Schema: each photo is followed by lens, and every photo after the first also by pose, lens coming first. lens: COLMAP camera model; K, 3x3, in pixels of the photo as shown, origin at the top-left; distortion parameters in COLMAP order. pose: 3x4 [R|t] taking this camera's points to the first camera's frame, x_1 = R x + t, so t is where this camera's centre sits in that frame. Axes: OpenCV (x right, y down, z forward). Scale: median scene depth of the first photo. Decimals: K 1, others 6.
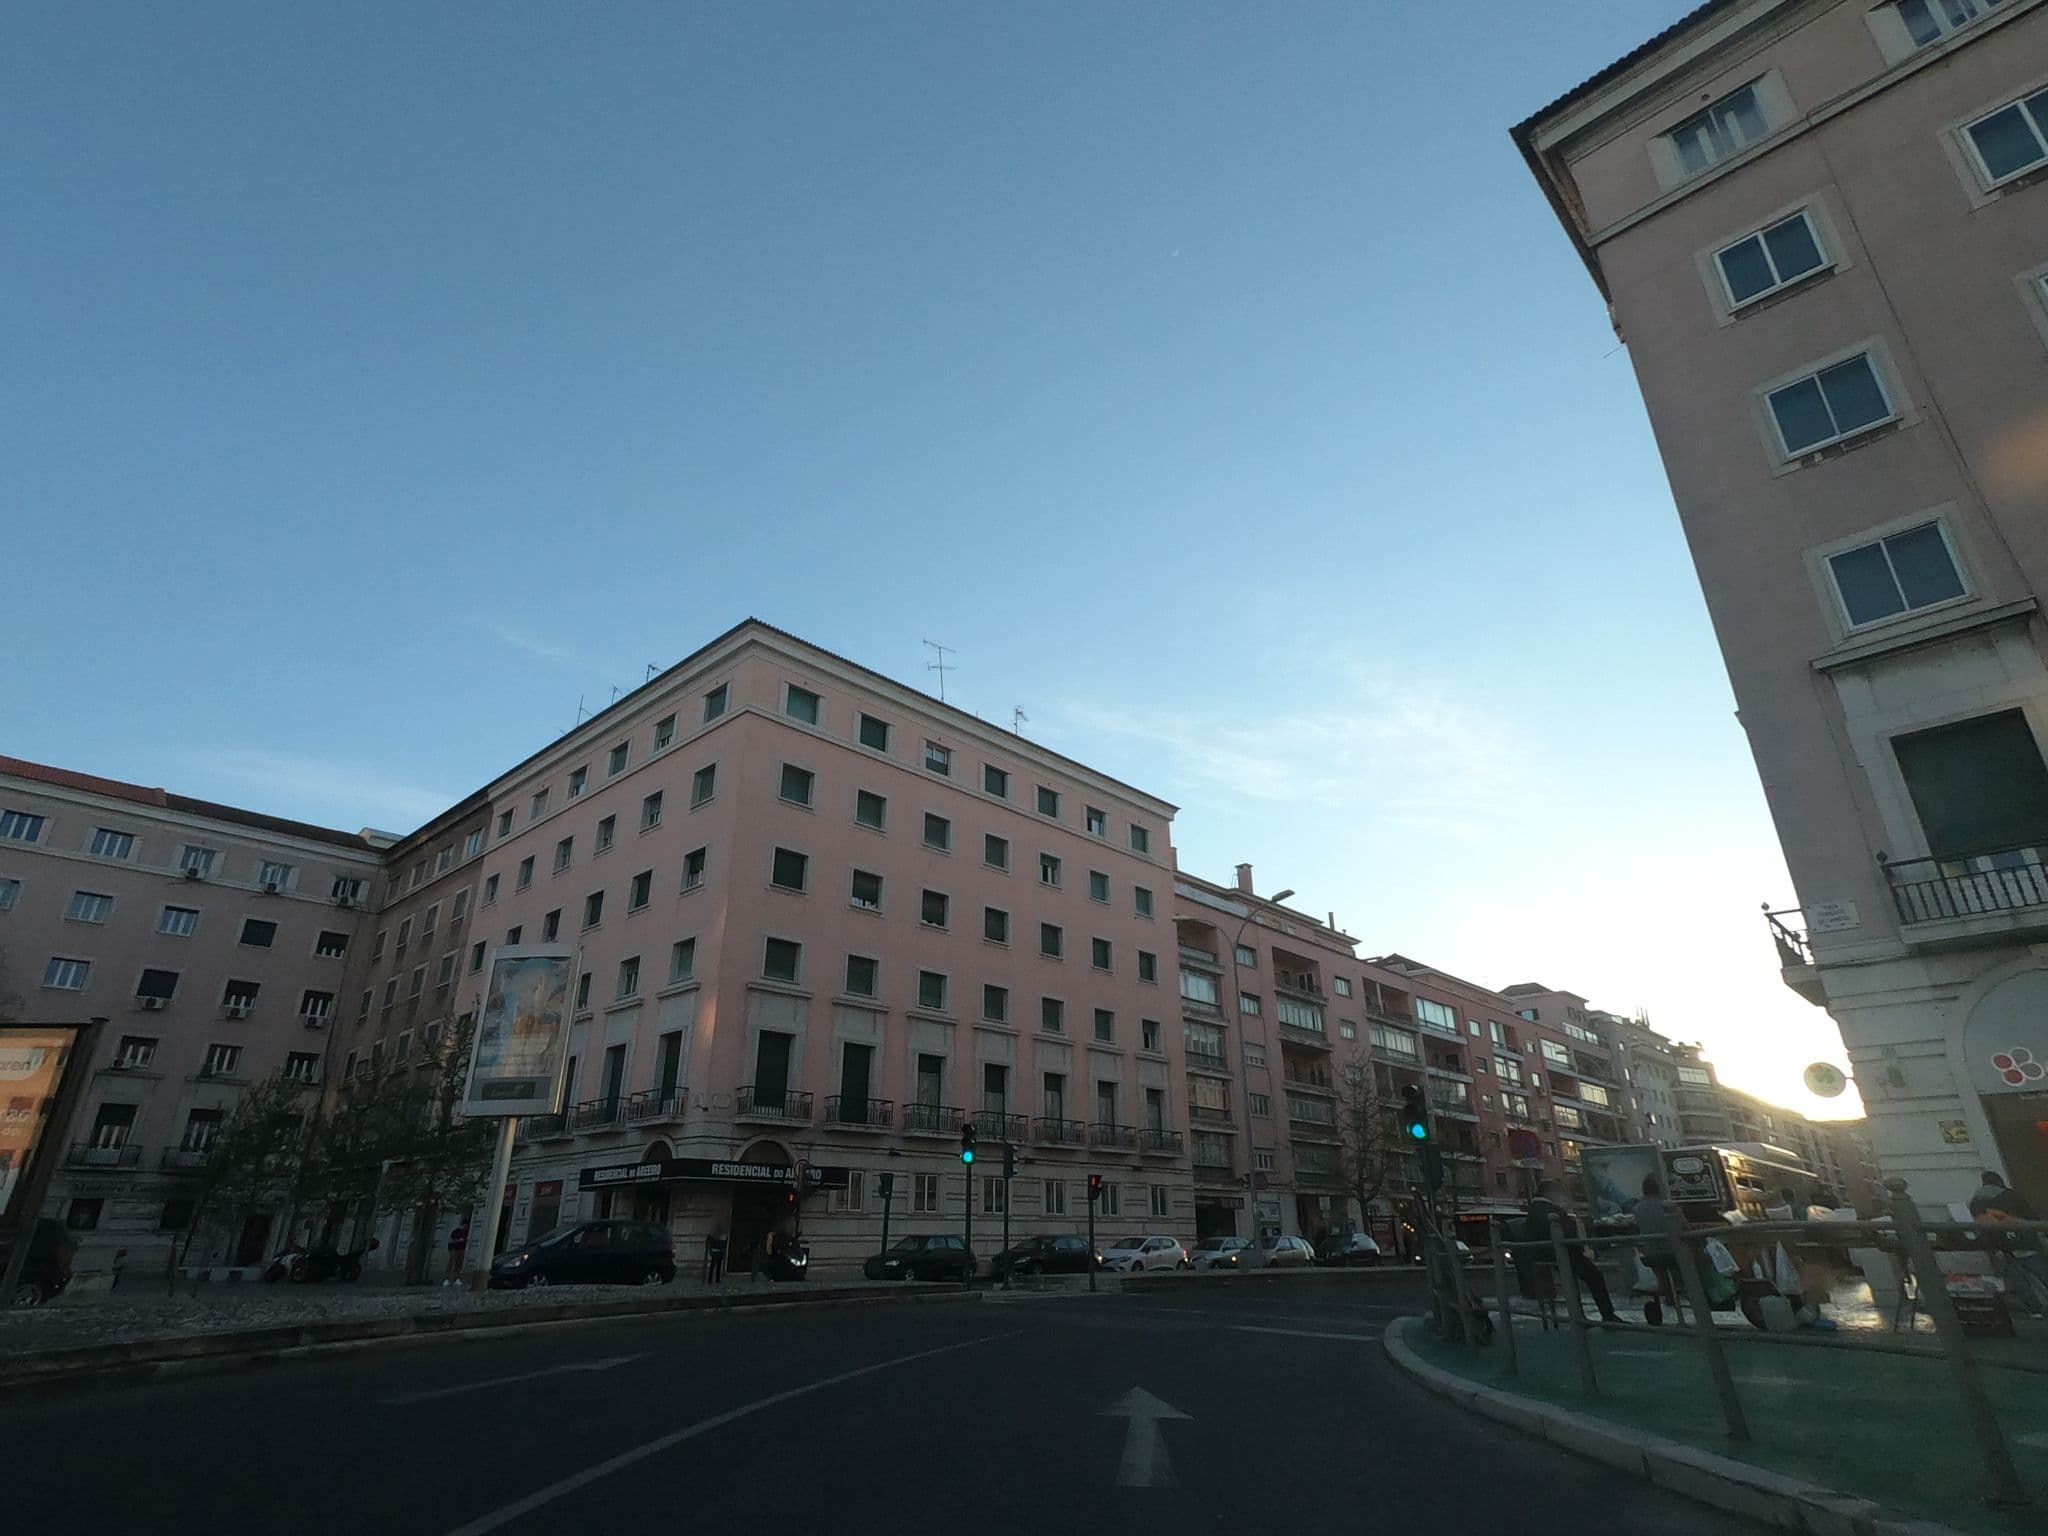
lens RADIAL K [[1029.3, 0, 1016.4], [0, 1029.3, 773.6], [0, 0, 1]] dist [-0.006238, -0.000432]
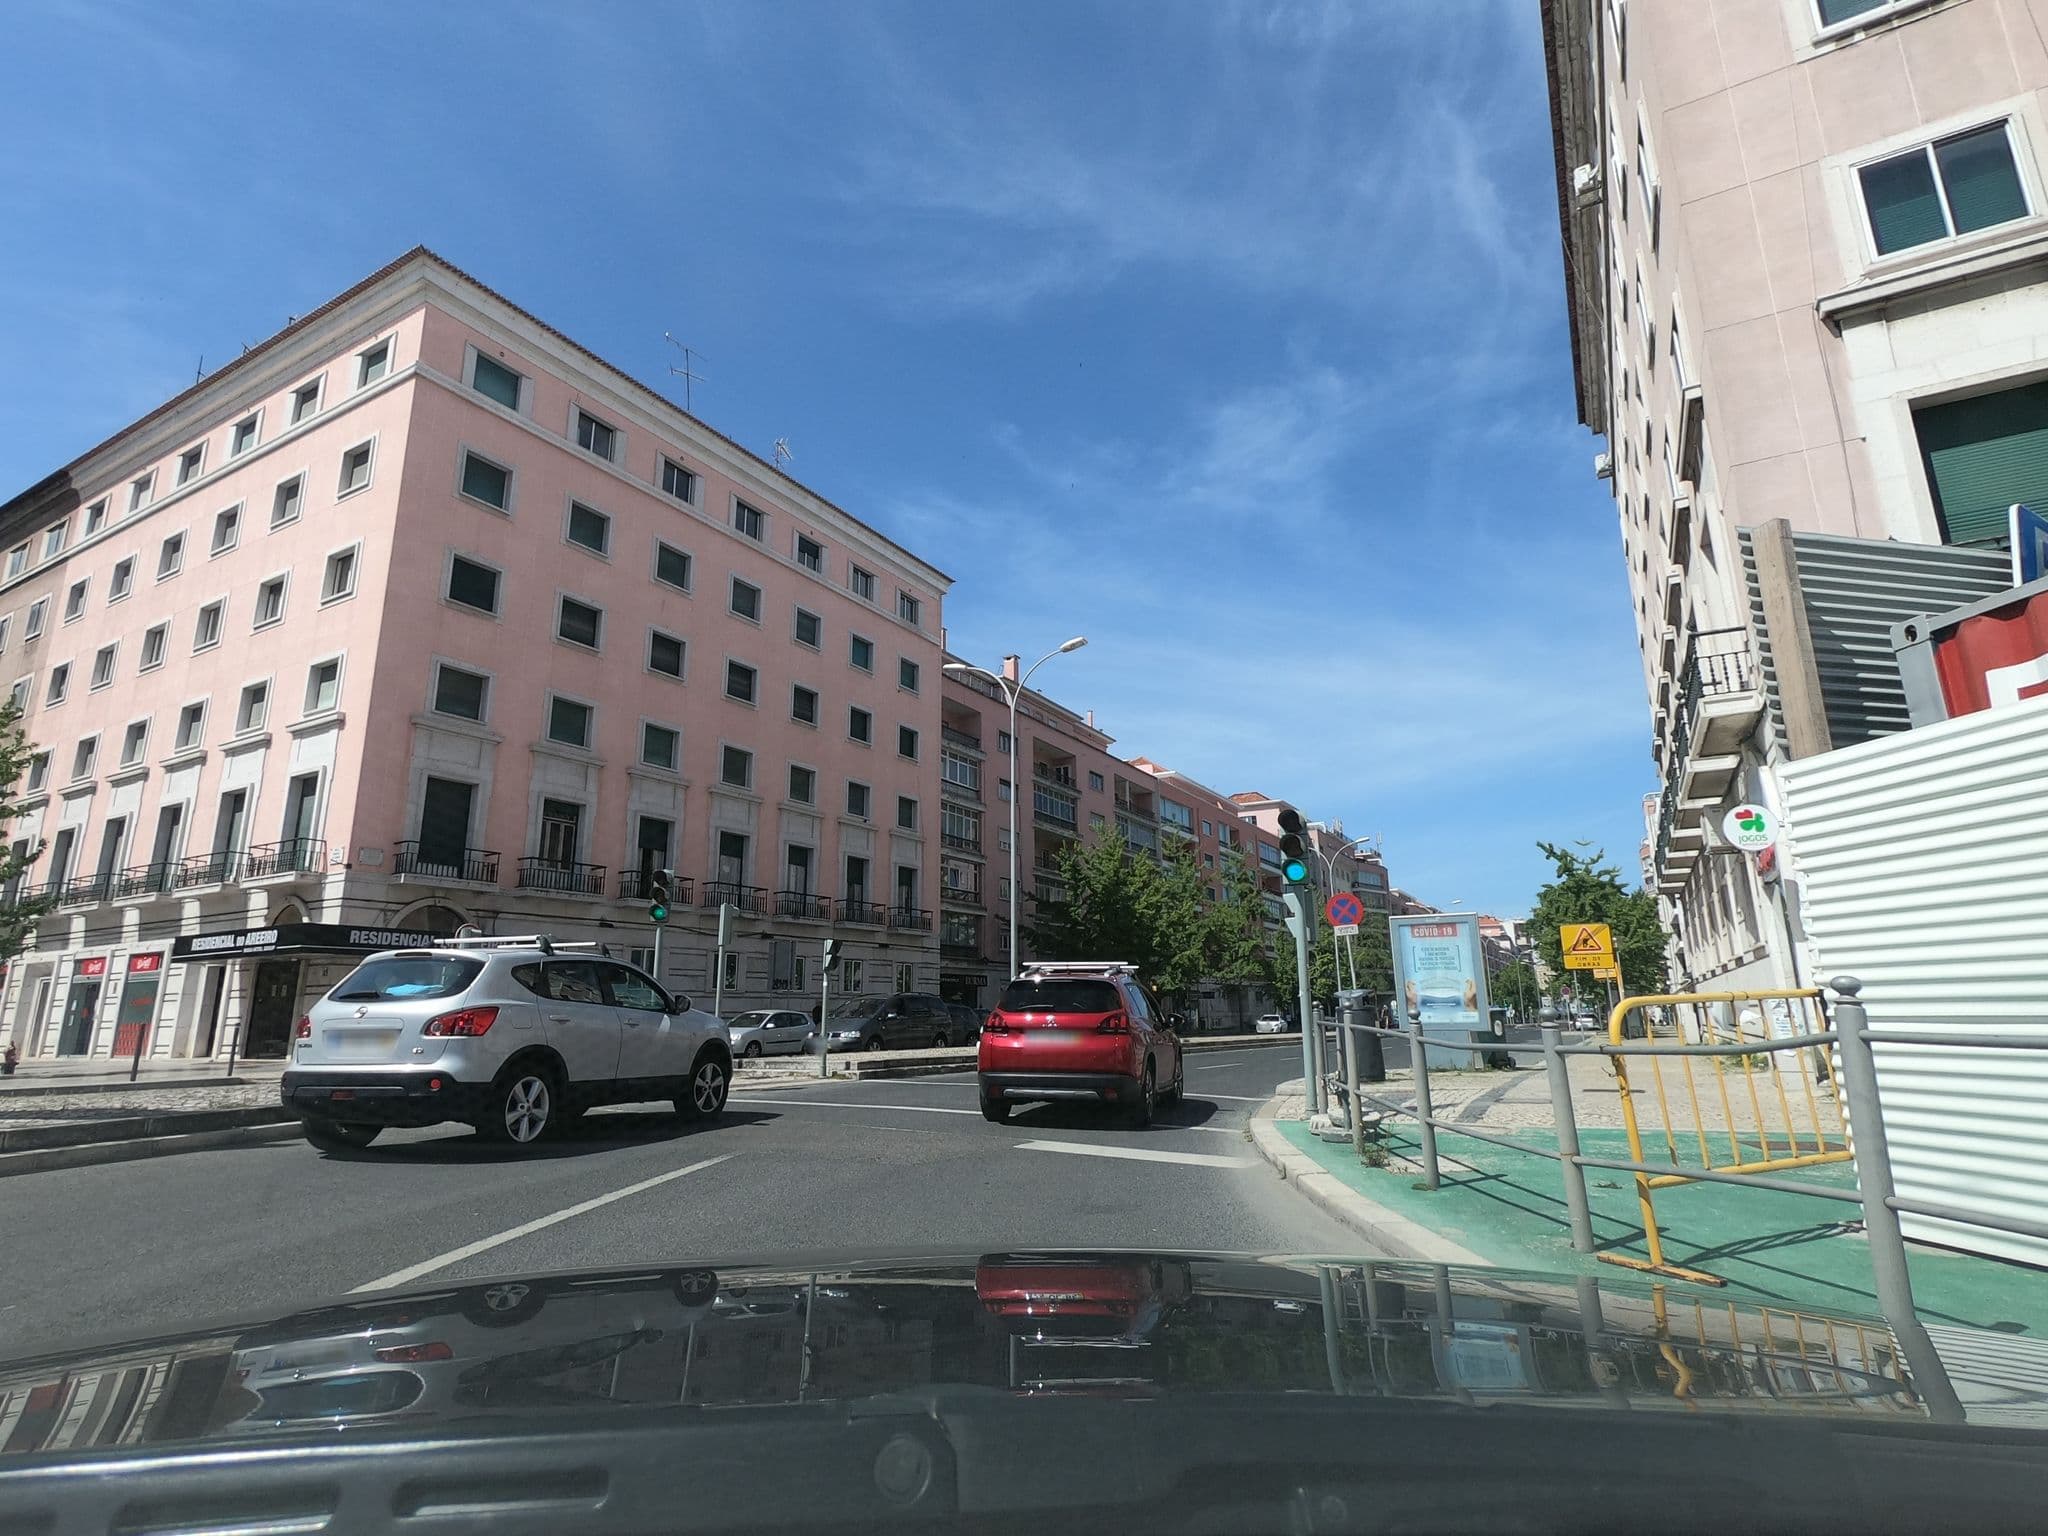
lens RADIAL K [[1007.8, 0, 991.2], [0, 1007.8, 778.0], [0, 0, 1]] dist [0.003216, 0.000562]
pose [[0.977016, 0.043914, 0.208593, 0.014528], [-0.083580, 0.979112, 0.185347, 0.056271], [-0.196097, -0.198522, 0.960279, 0.126980]]
